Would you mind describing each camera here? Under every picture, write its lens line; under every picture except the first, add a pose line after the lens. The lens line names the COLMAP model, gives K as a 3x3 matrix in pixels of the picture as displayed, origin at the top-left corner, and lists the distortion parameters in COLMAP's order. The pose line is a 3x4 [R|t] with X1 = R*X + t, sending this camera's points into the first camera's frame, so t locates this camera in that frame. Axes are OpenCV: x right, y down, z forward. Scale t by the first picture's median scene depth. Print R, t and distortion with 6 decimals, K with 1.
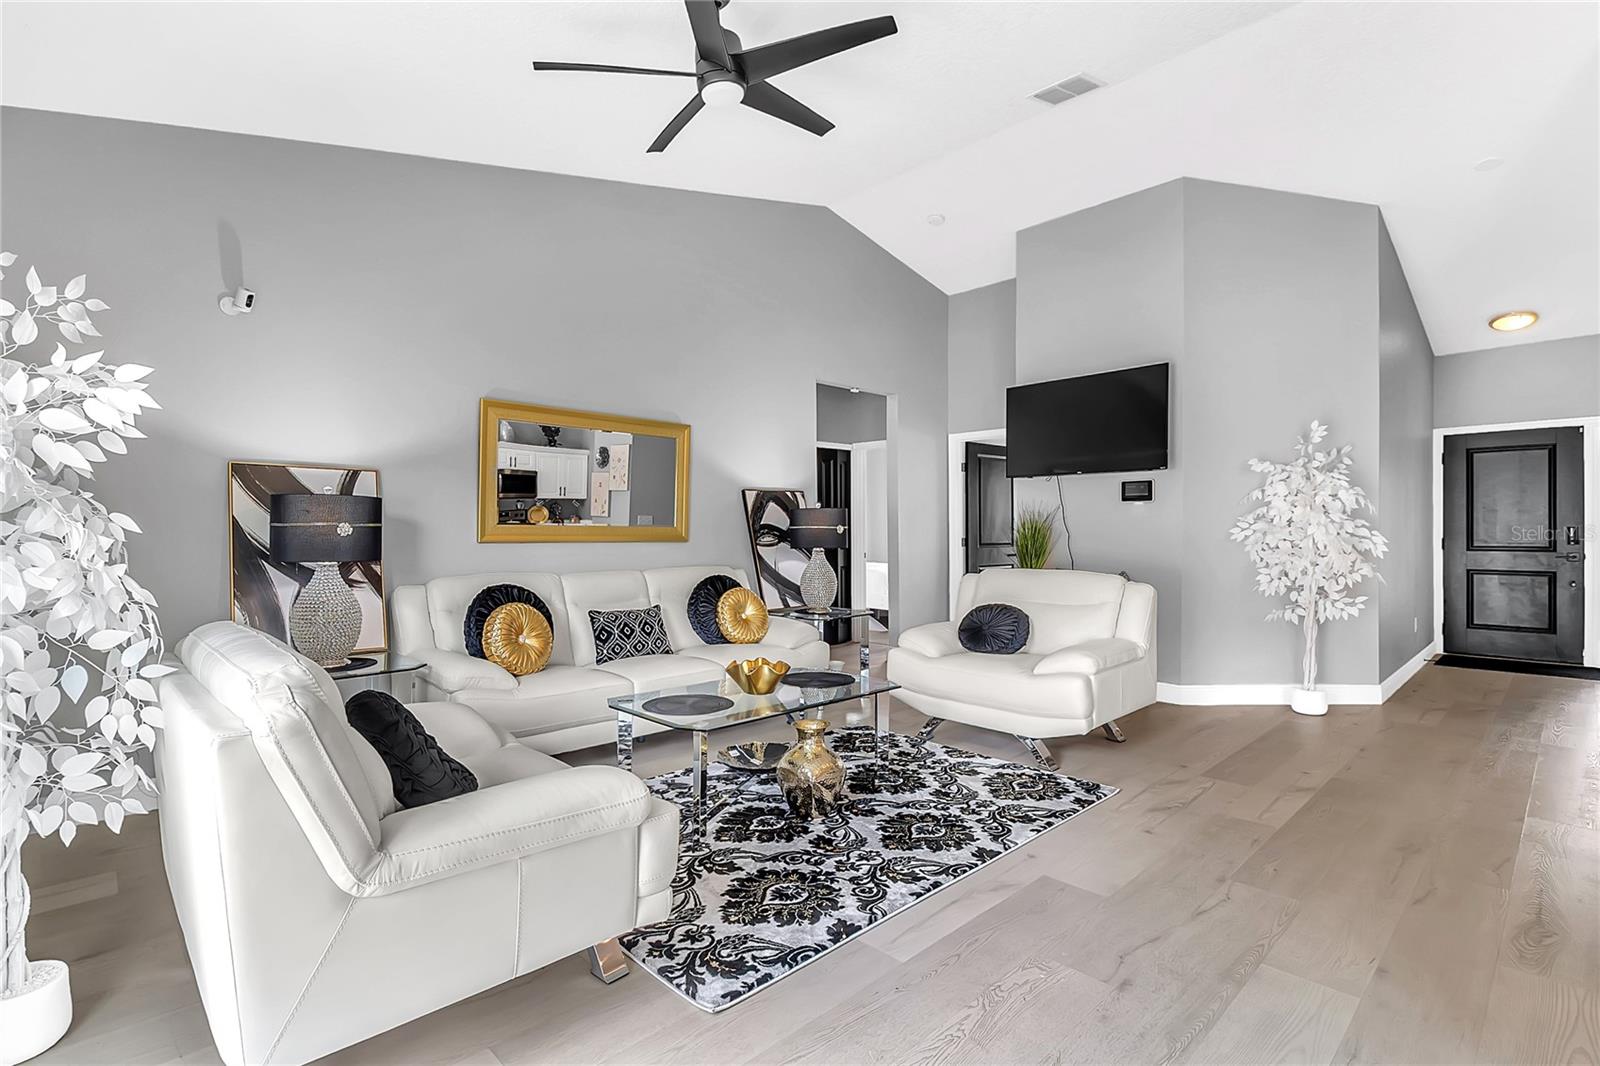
lens RADIAL K [[743.5, 0, 846.1], [0, 743.5, 532.8], [0, 0, 1]] dist [0.014425, -0.007037]
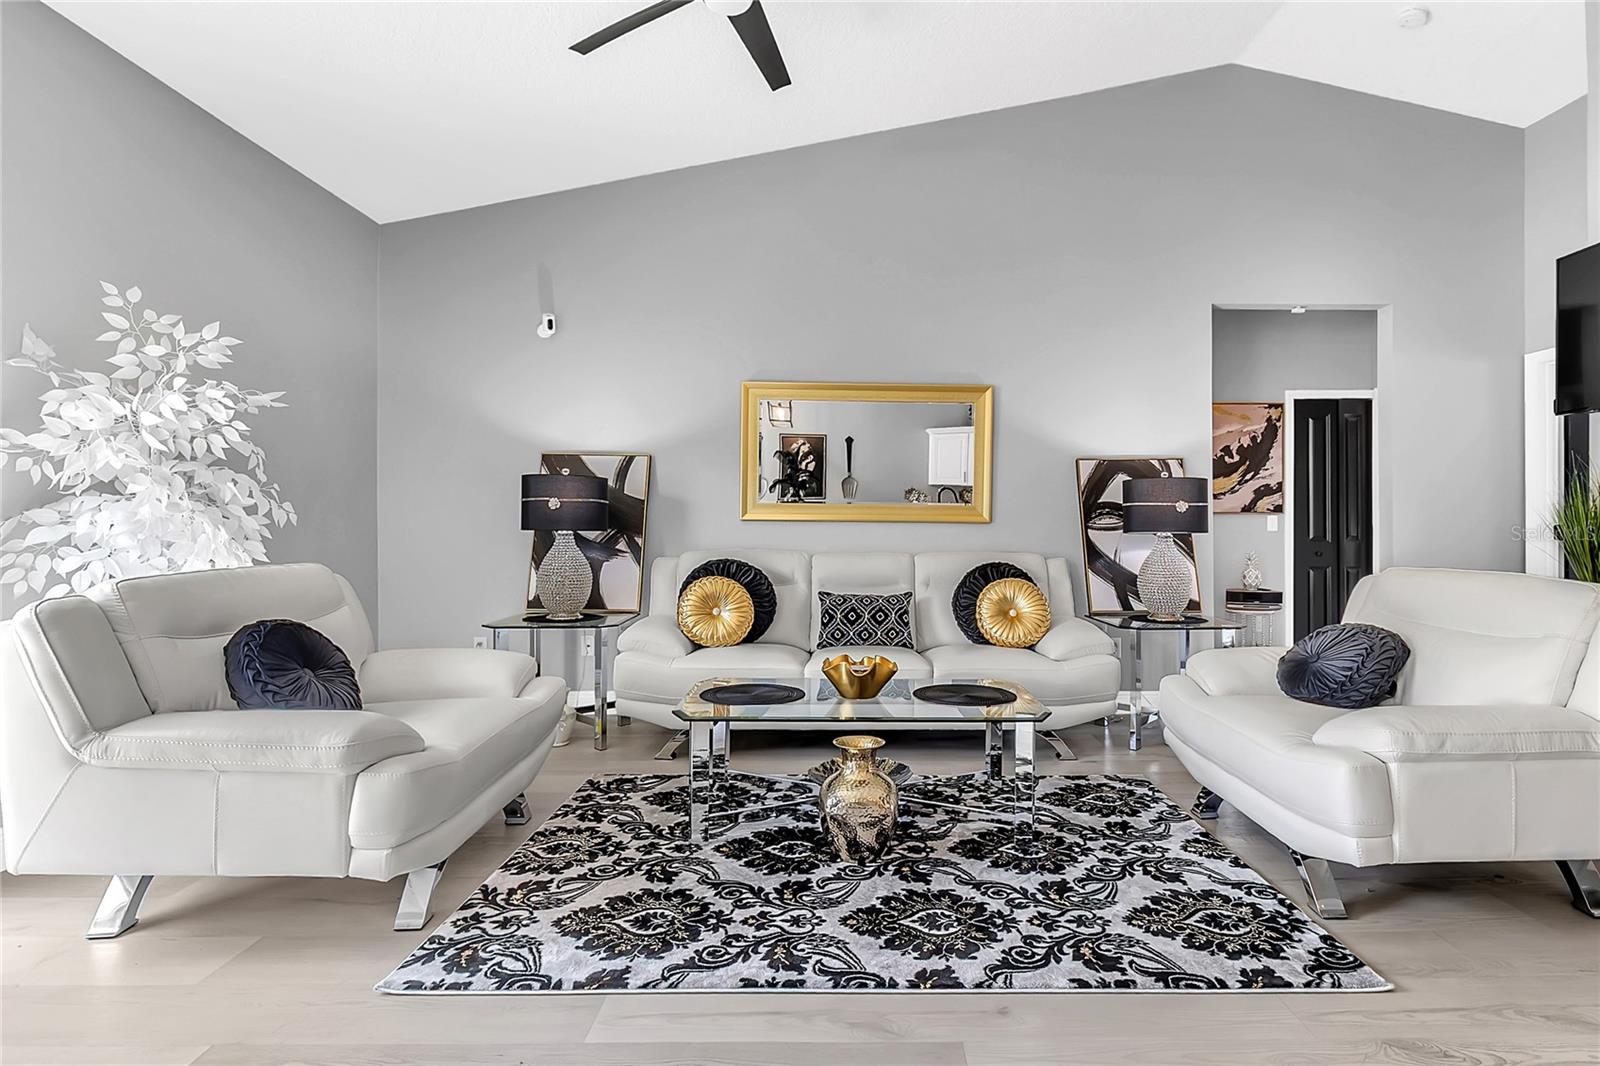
lens RADIAL K [[828.1, 0, 934.3], [0, 828.1, 533.0], [0, 0, 1]] dist [0.002219, -0.000841]
pose [[0.725988, 0.004563, -0.687692, 0.570198], [-0.004830, 0.999987, 0.001536, 0.032234], [0.687690, 0.002207, 0.726001, 0.391803]]
